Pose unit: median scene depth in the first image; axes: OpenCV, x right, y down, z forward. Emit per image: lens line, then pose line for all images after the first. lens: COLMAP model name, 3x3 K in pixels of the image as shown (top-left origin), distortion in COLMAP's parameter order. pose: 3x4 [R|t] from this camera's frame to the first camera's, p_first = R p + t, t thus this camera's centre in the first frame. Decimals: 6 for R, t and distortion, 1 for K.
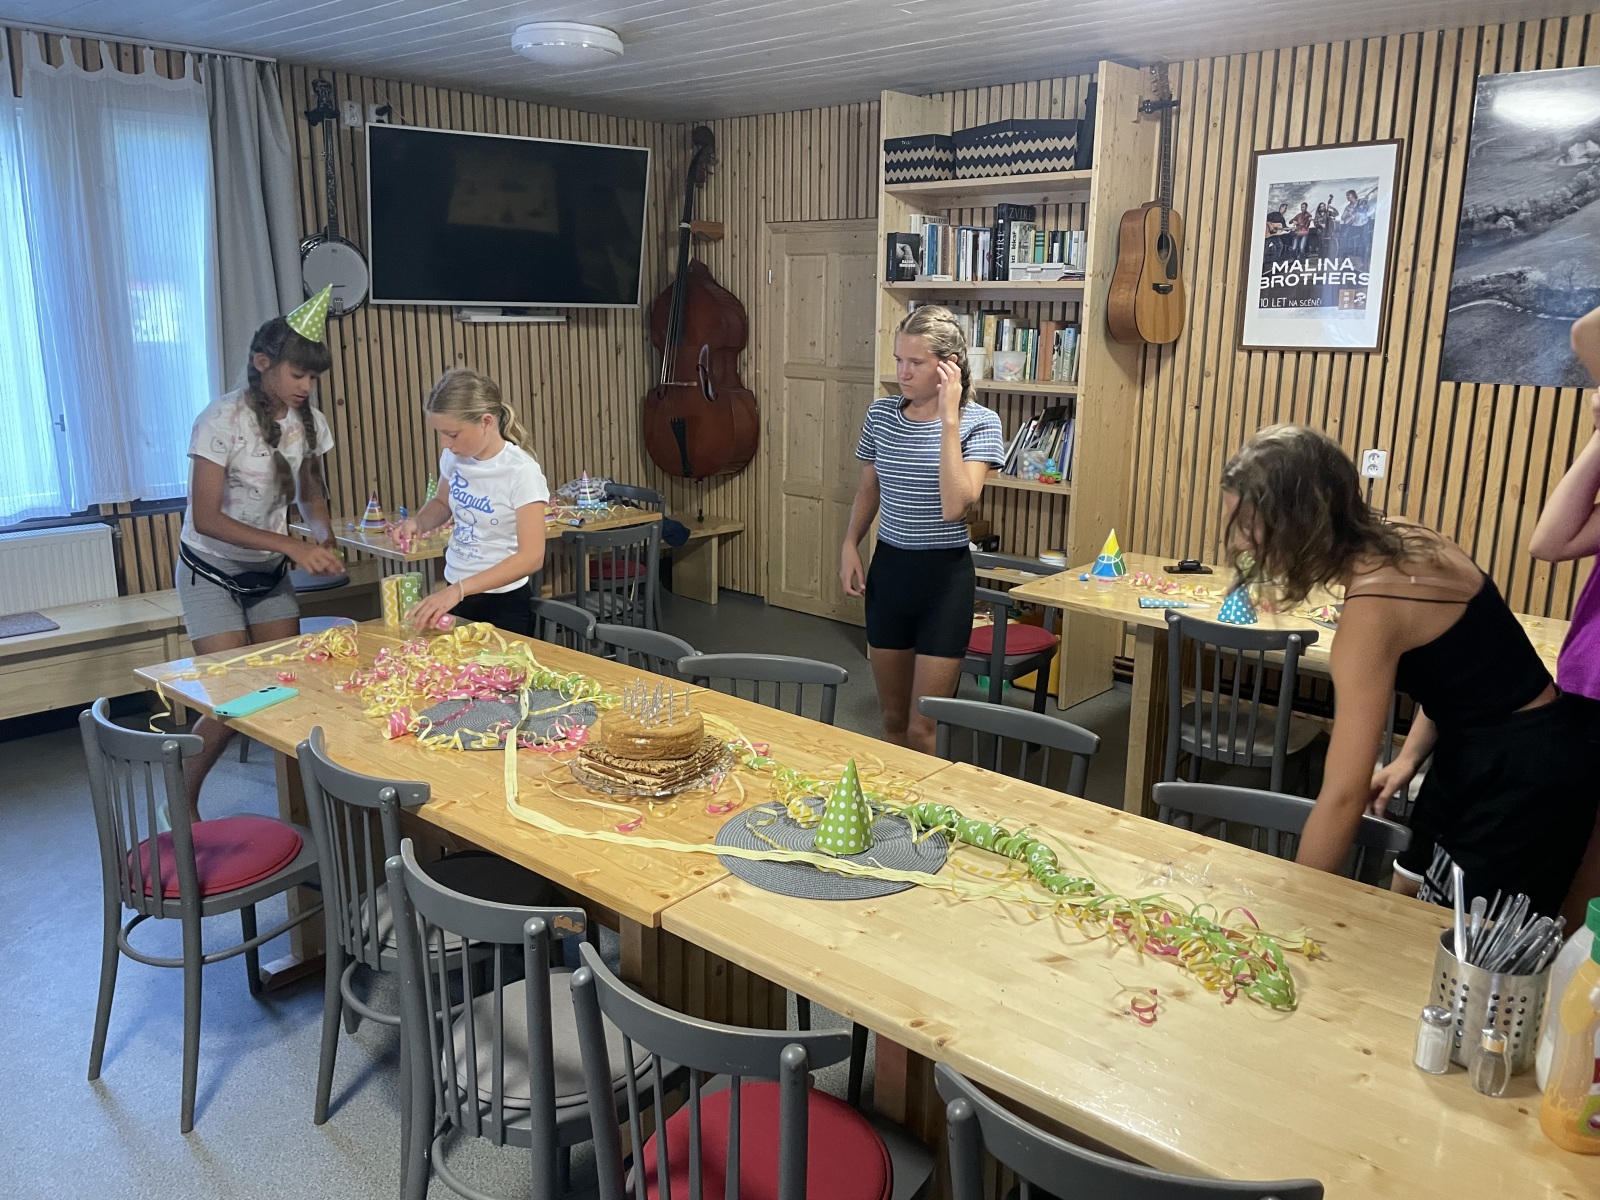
lens RADIAL K [[1221.1, 0, 800.0], [0, 1221.1, 600.0], [0, 0, 1]] dist [0.104576, -0.127625]
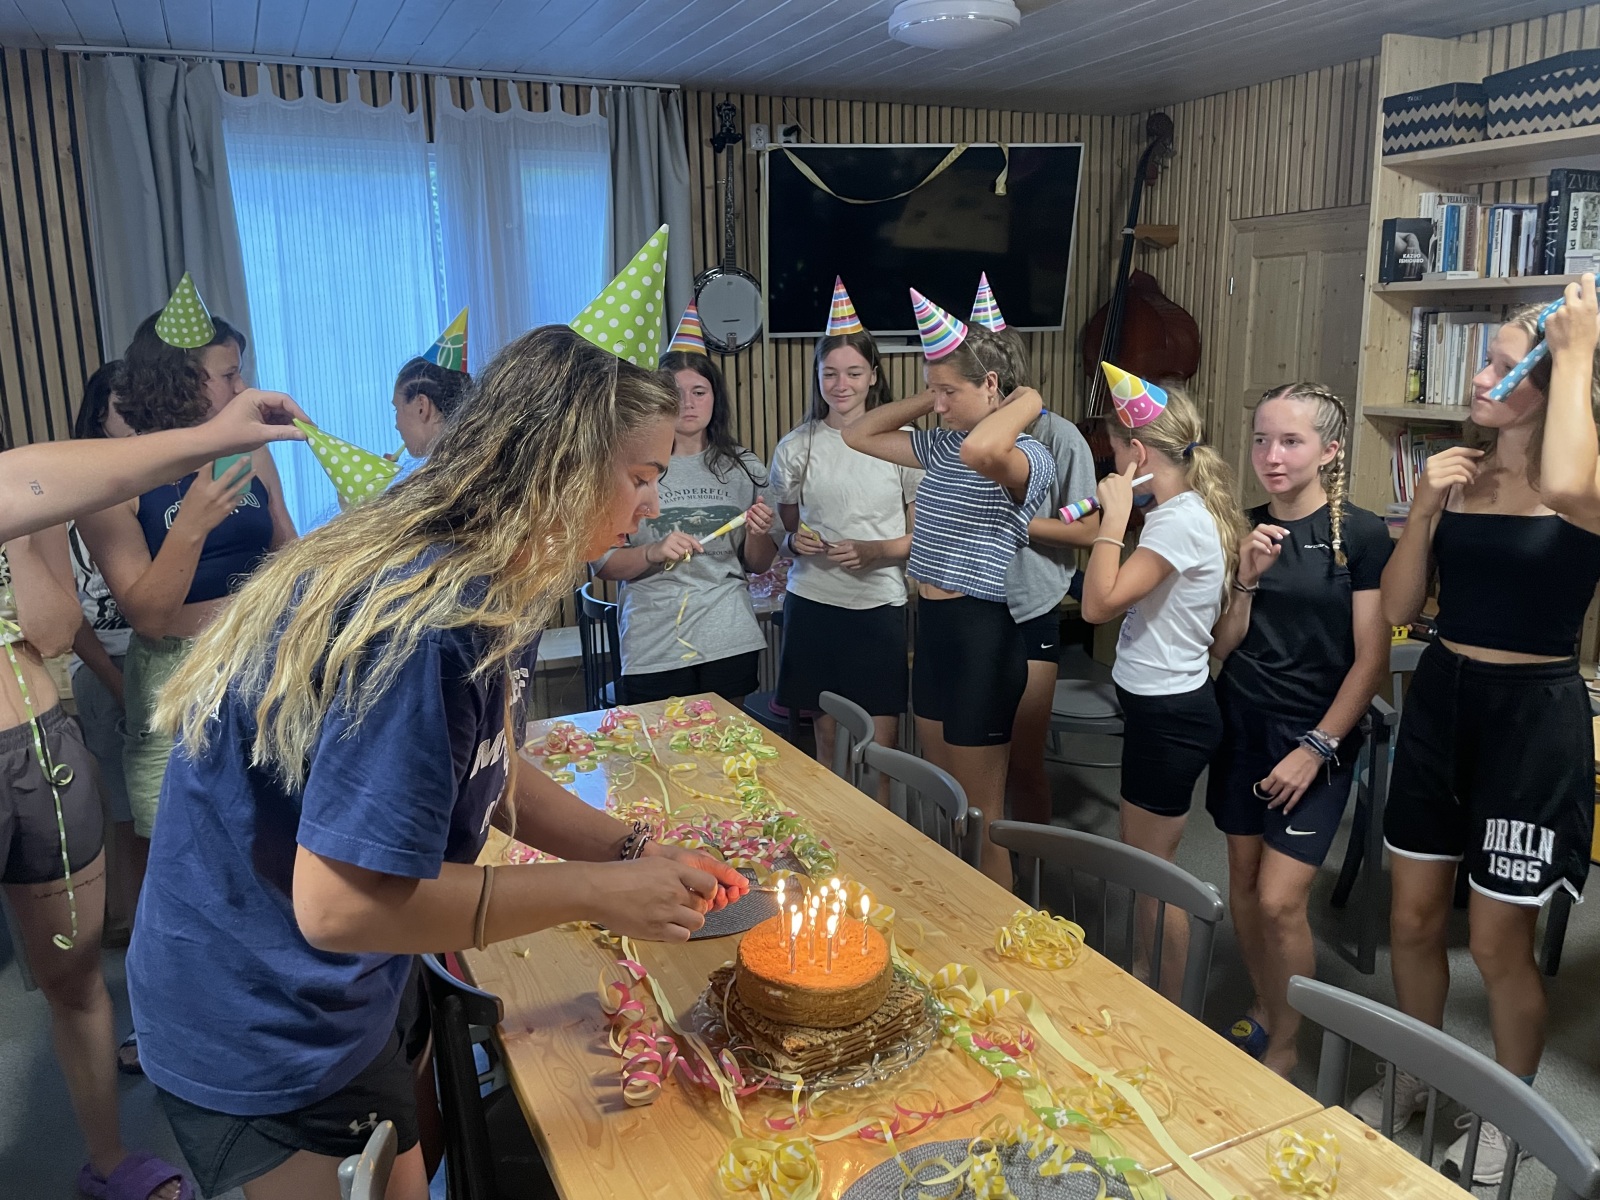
lens RADIAL K [[1221.1, 0, 800.0], [0, 1221.1, 600.0], [0, 0, 1]] dist [0.104576, -0.127625]
pose [[0.920909, 0.054115, -0.386004, 0.048976], [-0.061530, 0.998082, -0.006872, -0.037425], [0.384891, 0.030080, 0.922472, 0.163048]]
